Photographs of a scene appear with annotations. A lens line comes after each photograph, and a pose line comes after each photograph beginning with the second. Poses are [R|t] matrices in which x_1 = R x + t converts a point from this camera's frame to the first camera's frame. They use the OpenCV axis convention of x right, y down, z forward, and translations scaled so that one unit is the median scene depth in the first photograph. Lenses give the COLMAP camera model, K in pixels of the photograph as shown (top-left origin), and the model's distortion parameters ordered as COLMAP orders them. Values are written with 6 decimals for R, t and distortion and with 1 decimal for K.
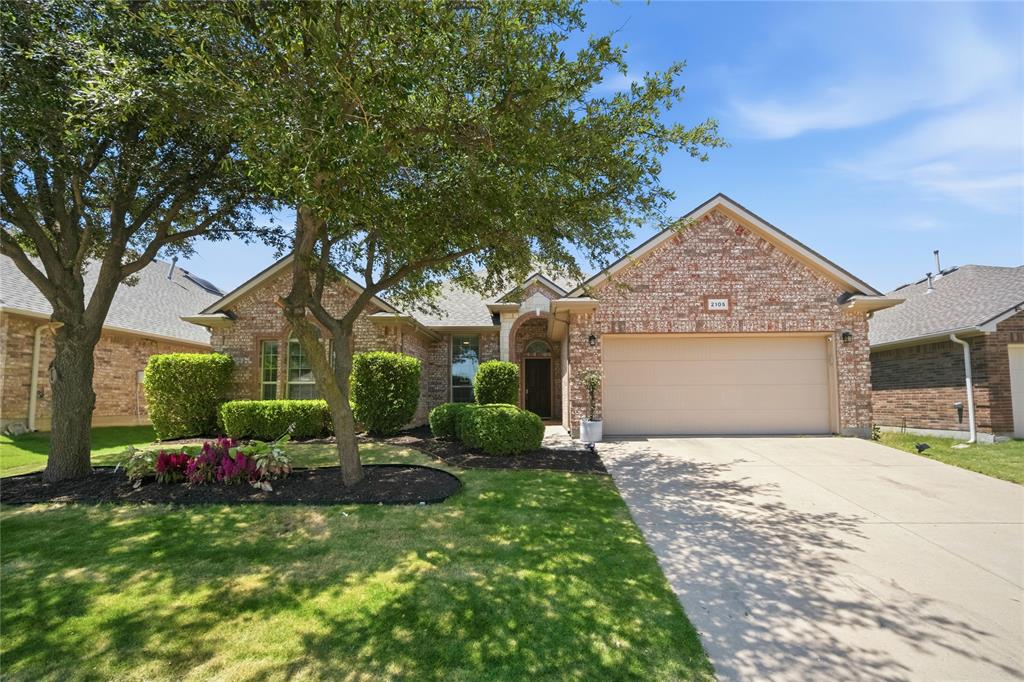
lens RADIAL K [[408.7, 0, 512.2], [0, 408.7, 364.6], [0, 0, 1]] dist [-0.005451, 0.000145]
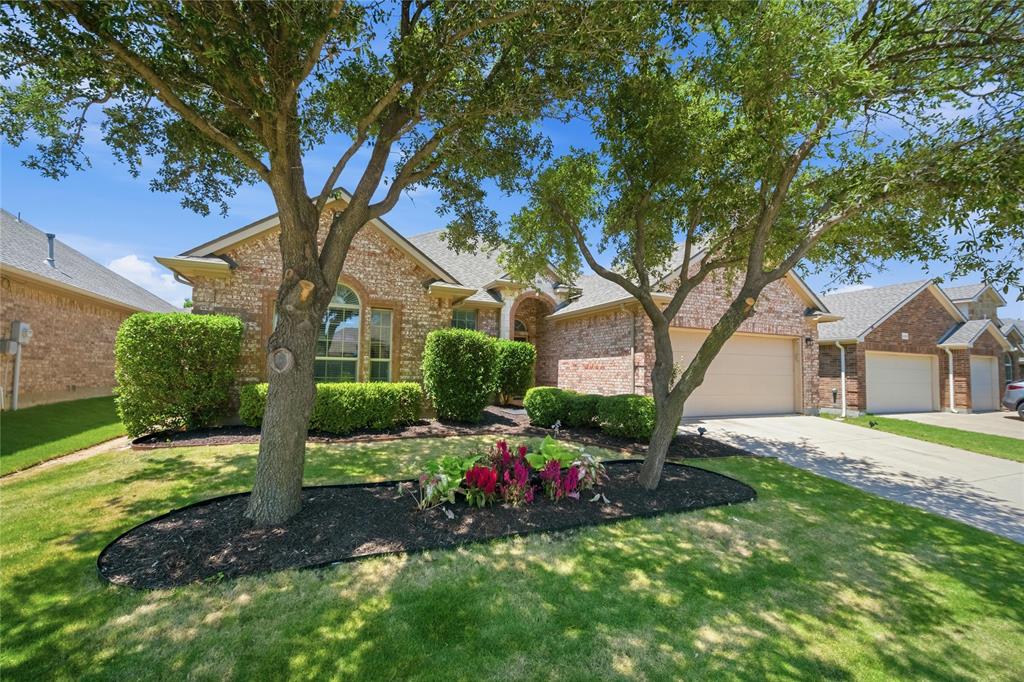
lens RADIAL K [[414.4, 0, 509.3], [0, 414.4, 336.5], [0, 0, 1]] dist [-0.001828, 0.000286]
pose [[0.911883, 0.055834, 0.406634, -0.646666], [-0.058641, 0.998264, -0.005565, -0.017792], [-0.406239, -0.018771, 0.913574, 0.151675]]
